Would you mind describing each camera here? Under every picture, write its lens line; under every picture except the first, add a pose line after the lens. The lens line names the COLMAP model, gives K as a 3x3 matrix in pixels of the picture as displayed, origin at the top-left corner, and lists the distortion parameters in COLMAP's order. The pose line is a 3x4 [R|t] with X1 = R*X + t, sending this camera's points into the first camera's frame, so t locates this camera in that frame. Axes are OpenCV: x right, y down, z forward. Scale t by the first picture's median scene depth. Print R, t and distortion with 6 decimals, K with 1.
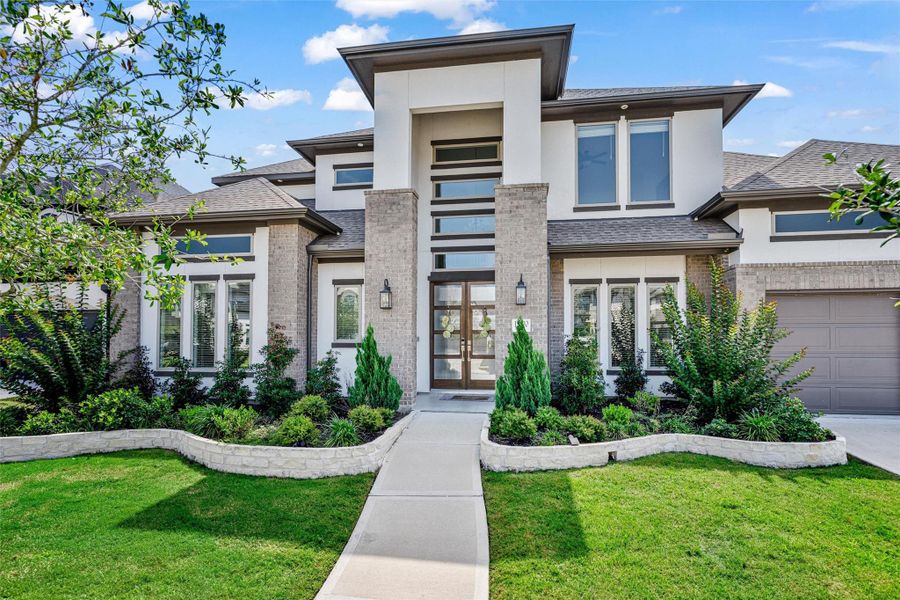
lens RADIAL K [[452.9, 0, 449.9], [0, 452.9, 324.3], [0, 0, 1]] dist [0.002192, 0.000353]
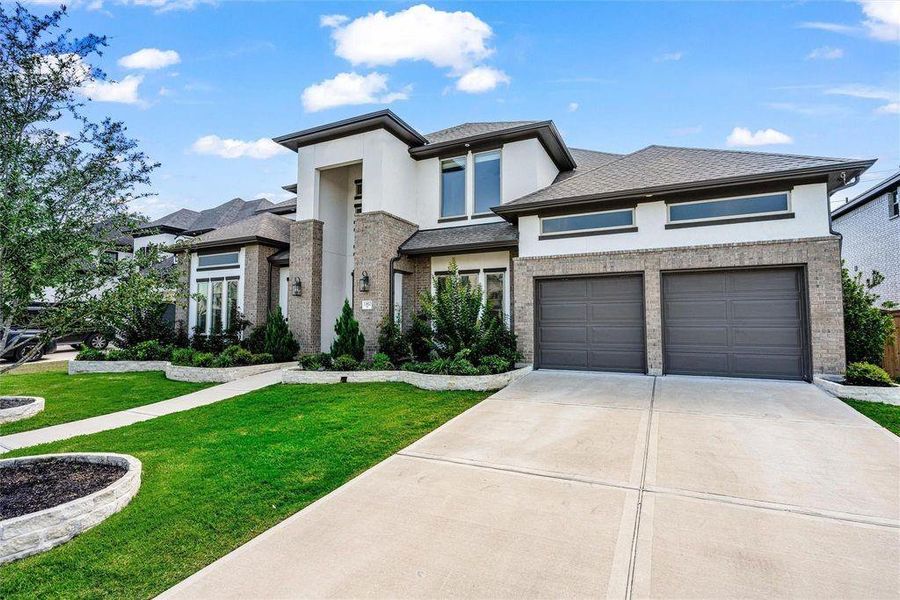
lens RADIAL K [[447.1, 0, 450.0], [0, 447.1, 300.0], [0, 0, 1]] dist [0.000018, 0.000103]
pose [[0.953815, -0.016279, -0.299954, 0.791629], [0.008871, 0.999622, -0.026041, 0.025265], [0.300264, 0.022177, 0.953598, -0.317581]]
